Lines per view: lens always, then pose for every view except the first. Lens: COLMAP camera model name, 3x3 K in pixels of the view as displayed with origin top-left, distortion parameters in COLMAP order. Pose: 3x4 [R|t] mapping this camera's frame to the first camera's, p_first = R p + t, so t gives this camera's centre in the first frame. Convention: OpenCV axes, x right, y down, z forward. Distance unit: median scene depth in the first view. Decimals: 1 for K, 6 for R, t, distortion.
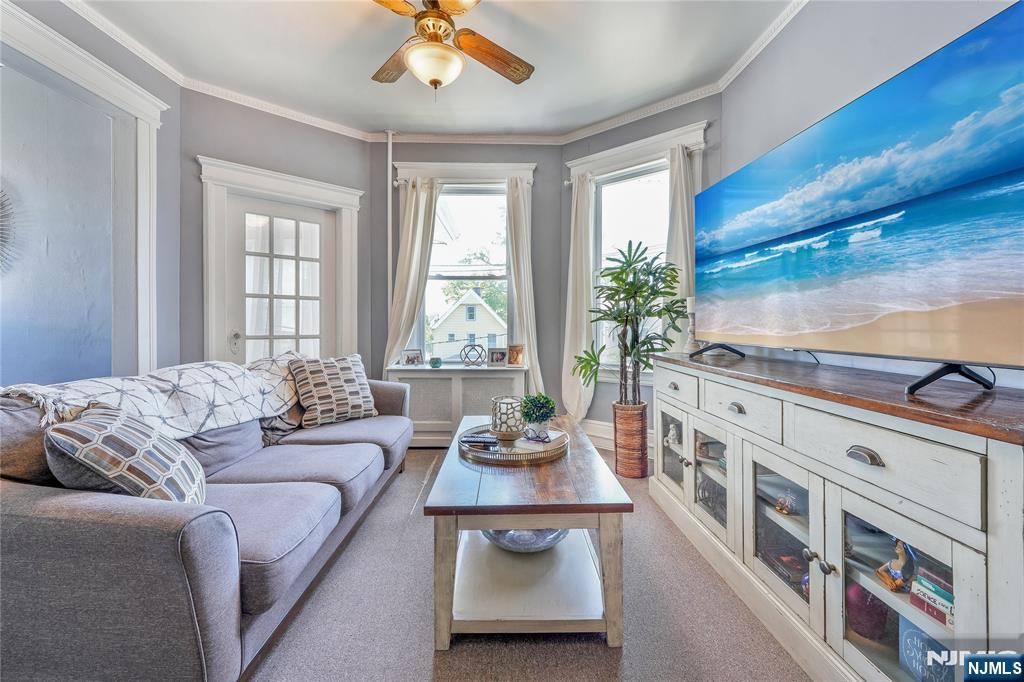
lens RADIAL K [[415.8, 0, 494.9], [0, 415.8, 321.3], [0, 0, 1]] dist [-0.000757, -0.000756]
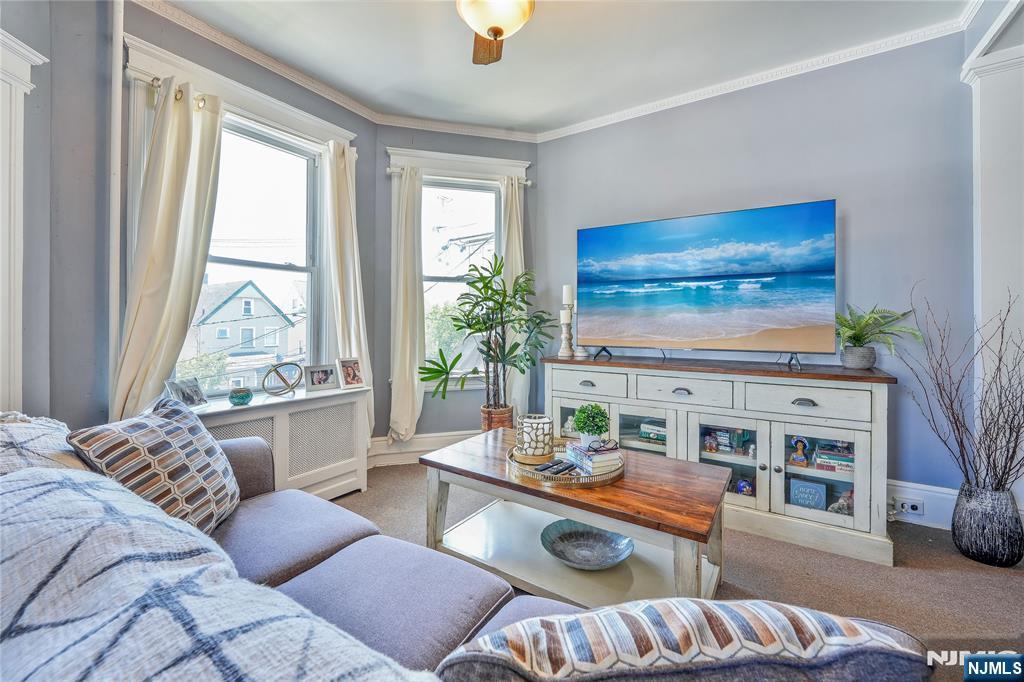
lens RADIAL K [[415.8, 0, 518.1], [0, 415.8, 322.1], [0, 0, 1]] dist [-0.000757, -0.000756]
pose [[0.549369, 0.002986, 0.835575, -1.014954], [-0.005319, 0.999986, -0.000077, -0.035087], [-0.835563, -0.004402, 0.549377, 0.711511]]
